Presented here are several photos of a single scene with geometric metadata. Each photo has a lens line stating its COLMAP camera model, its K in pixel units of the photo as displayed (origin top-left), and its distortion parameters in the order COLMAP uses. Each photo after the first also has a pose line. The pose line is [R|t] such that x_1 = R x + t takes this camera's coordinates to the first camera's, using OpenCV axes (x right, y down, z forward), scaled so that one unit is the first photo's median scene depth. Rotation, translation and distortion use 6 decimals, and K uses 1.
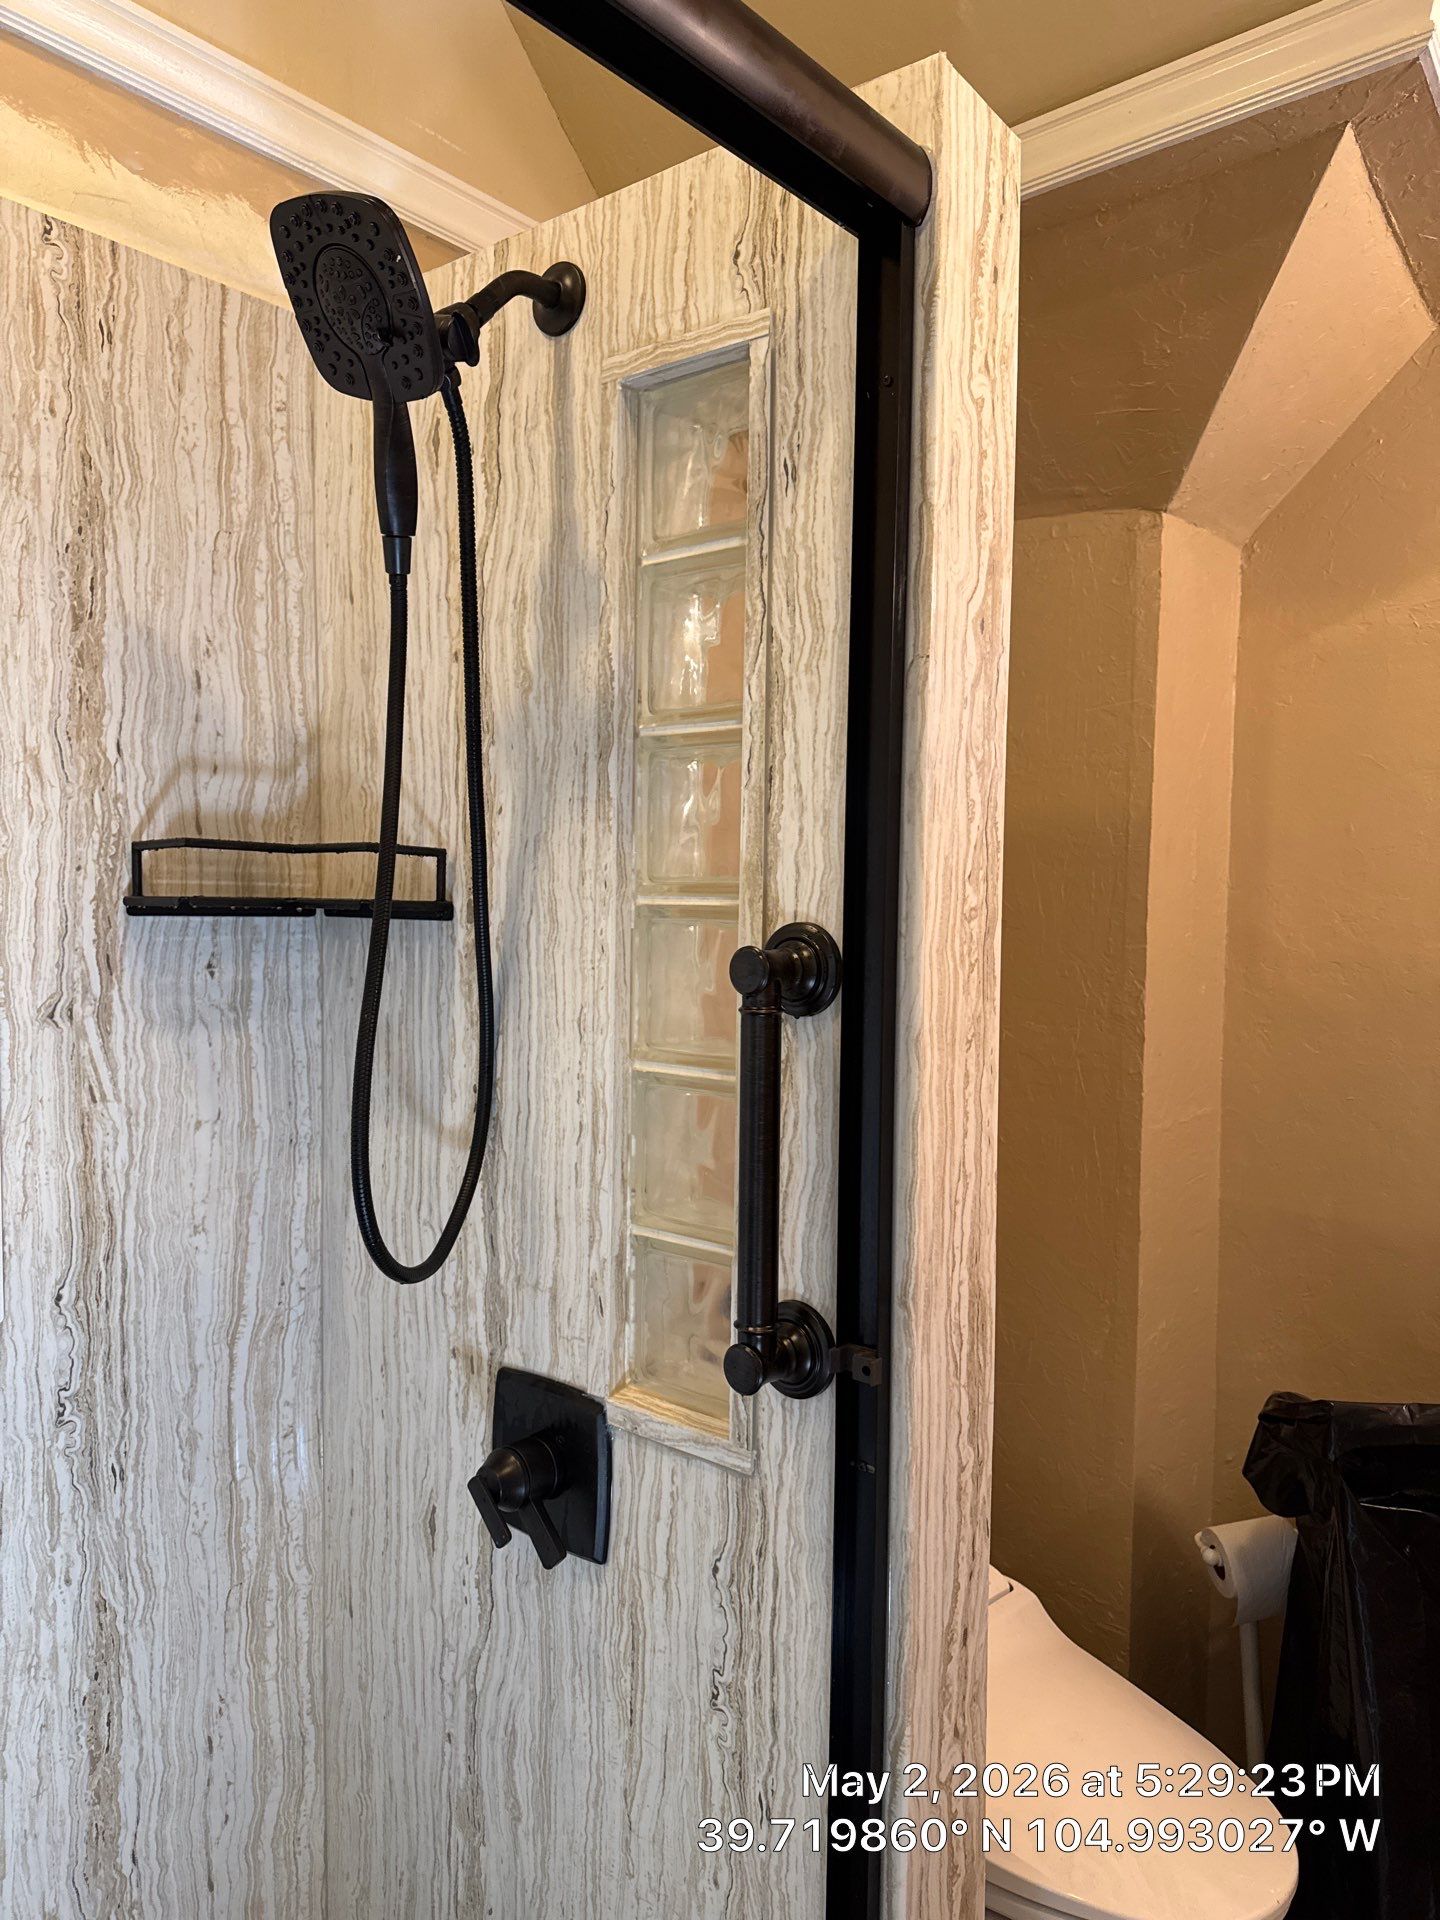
lens RADIAL K [[1347.6, 0, 710.7], [0, 1347.6, 956.2], [0, 0, 1]] dist [0.050473, -0.068741]
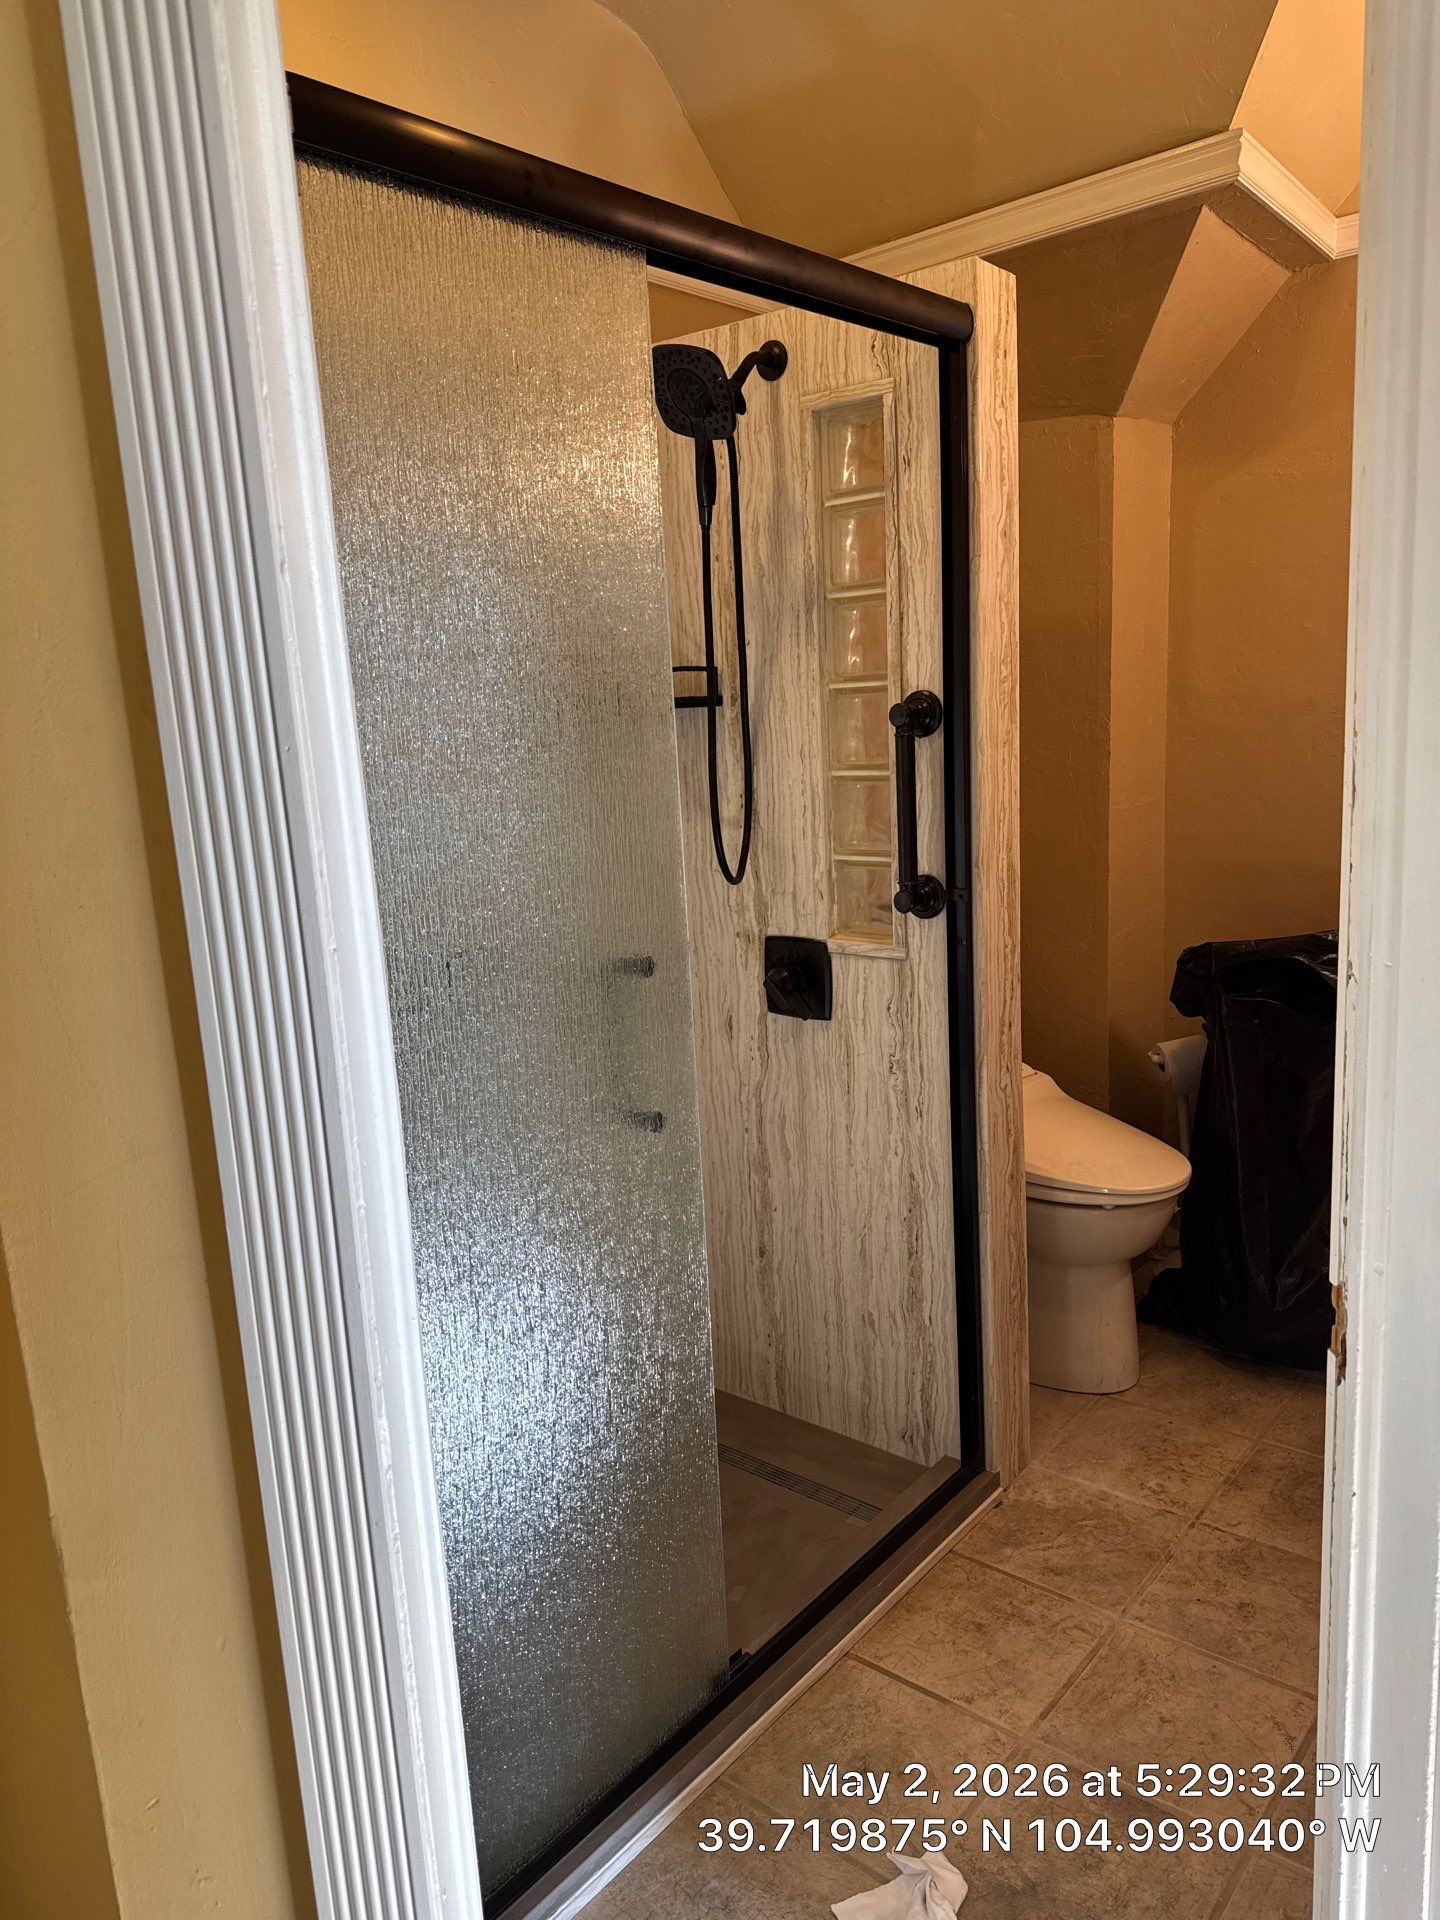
lens RADIAL K [[1347.6, 0, 705.2], [0, 1347.6, 976.9], [0, 0, 1]] dist [0.050473, -0.068741]
pose [[0.997510, -0.063547, -0.030580, -0.200967], [0.067651, 0.984726, 0.160433, 0.047240], [0.019918, -0.162102, 0.986573, -0.993335]]
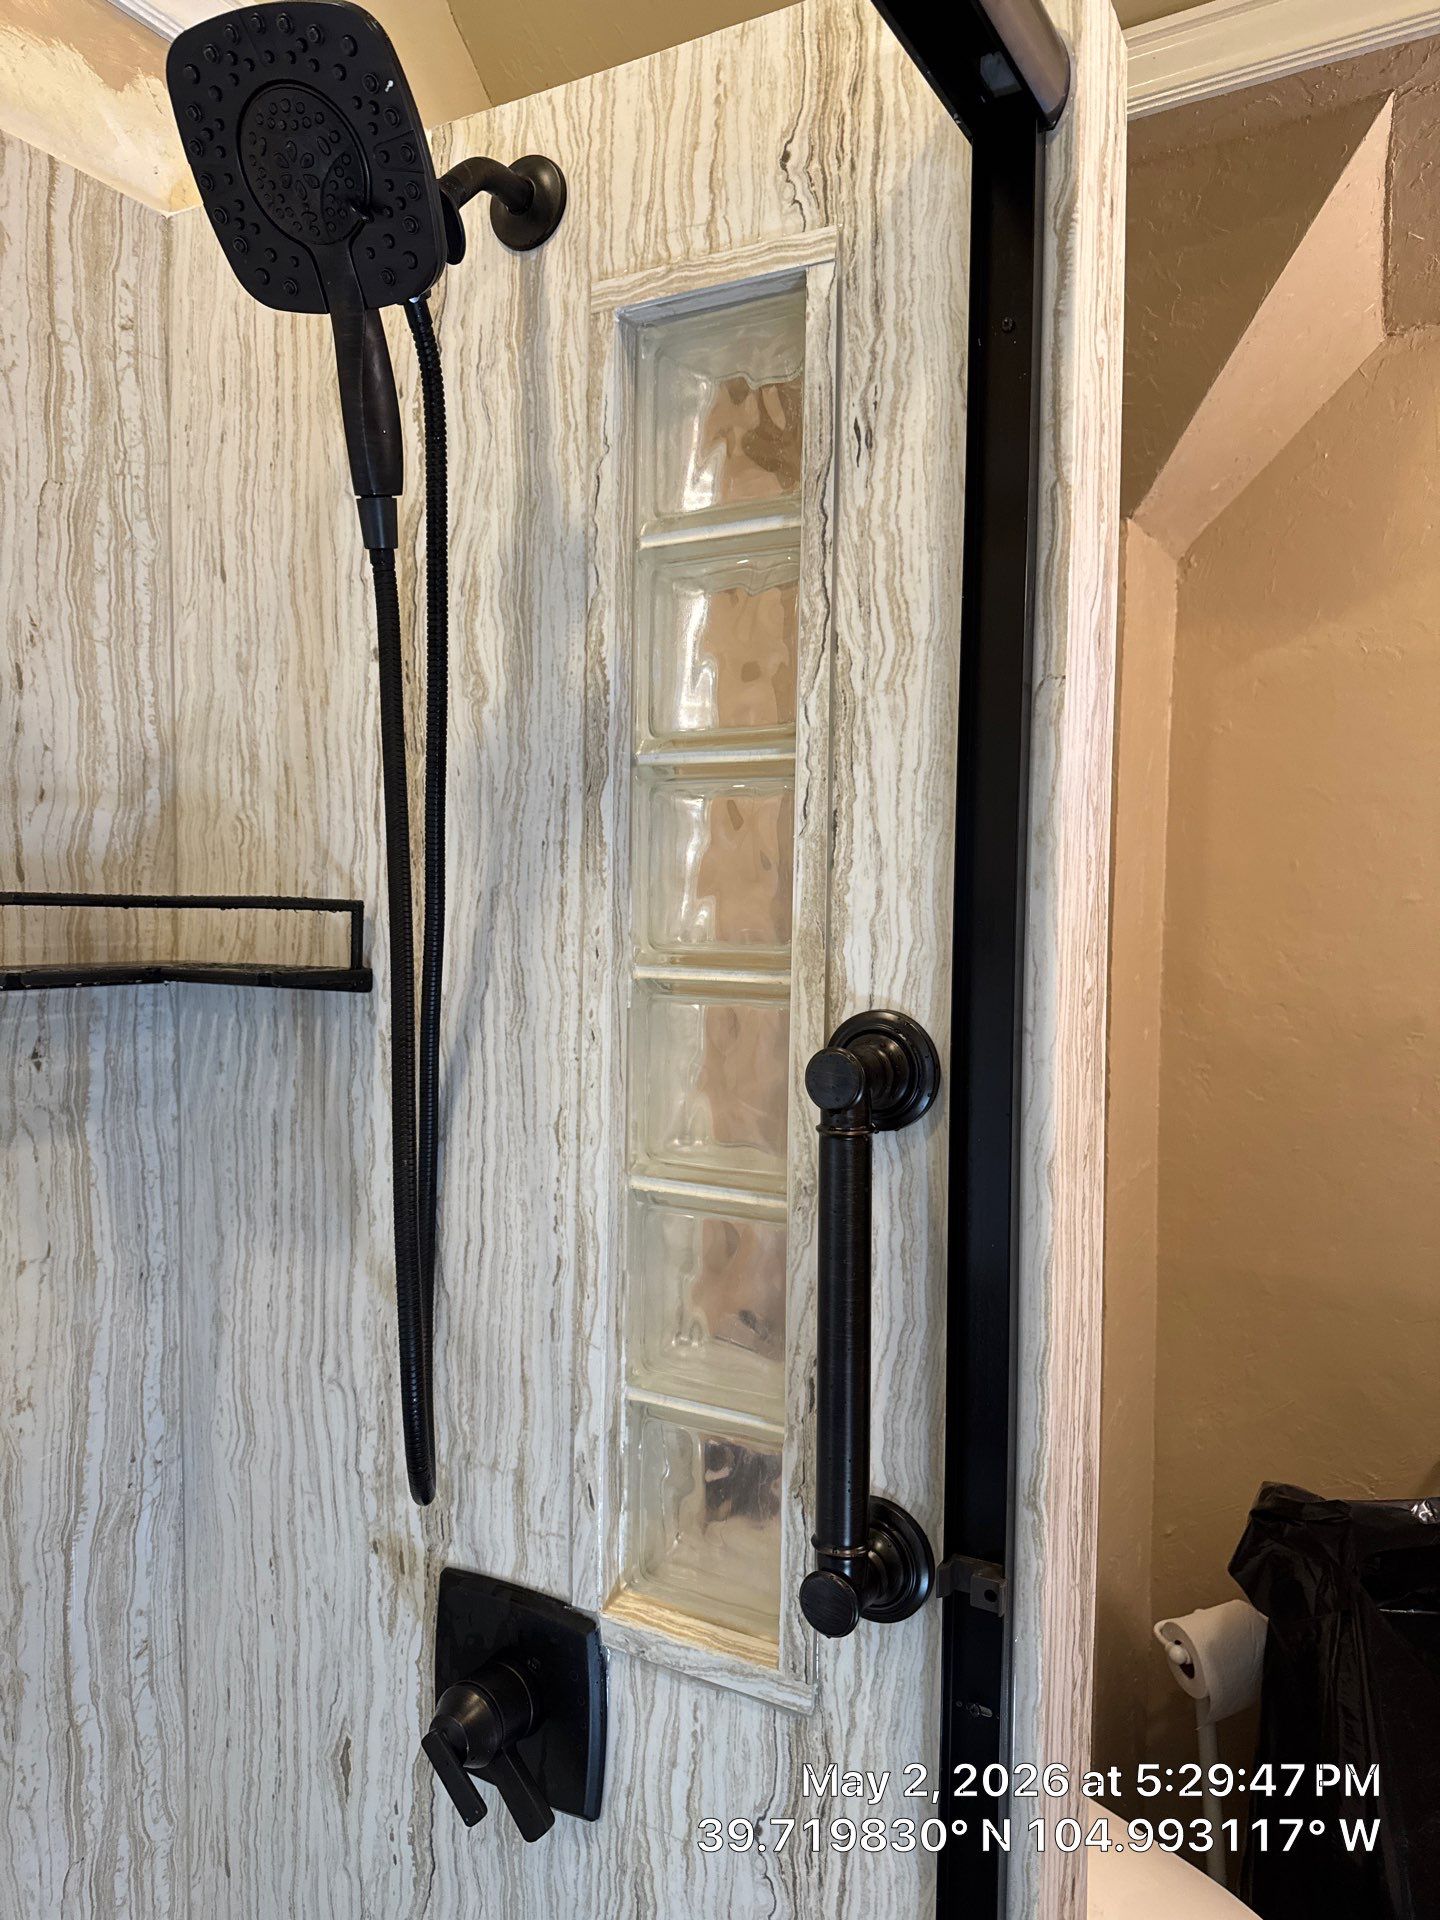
lens RADIAL K [[1347.6, 0, 713.0], [0, 1347.6, 951.3], [0, 0, 1]] dist [0.050473, -0.068741]
pose [[0.984940, -0.007587, 0.172732, -0.145222], [0.008232, 0.999962, -0.003017, -0.051264], [-0.172702, 0.004394, 0.984964, 0.216018]]
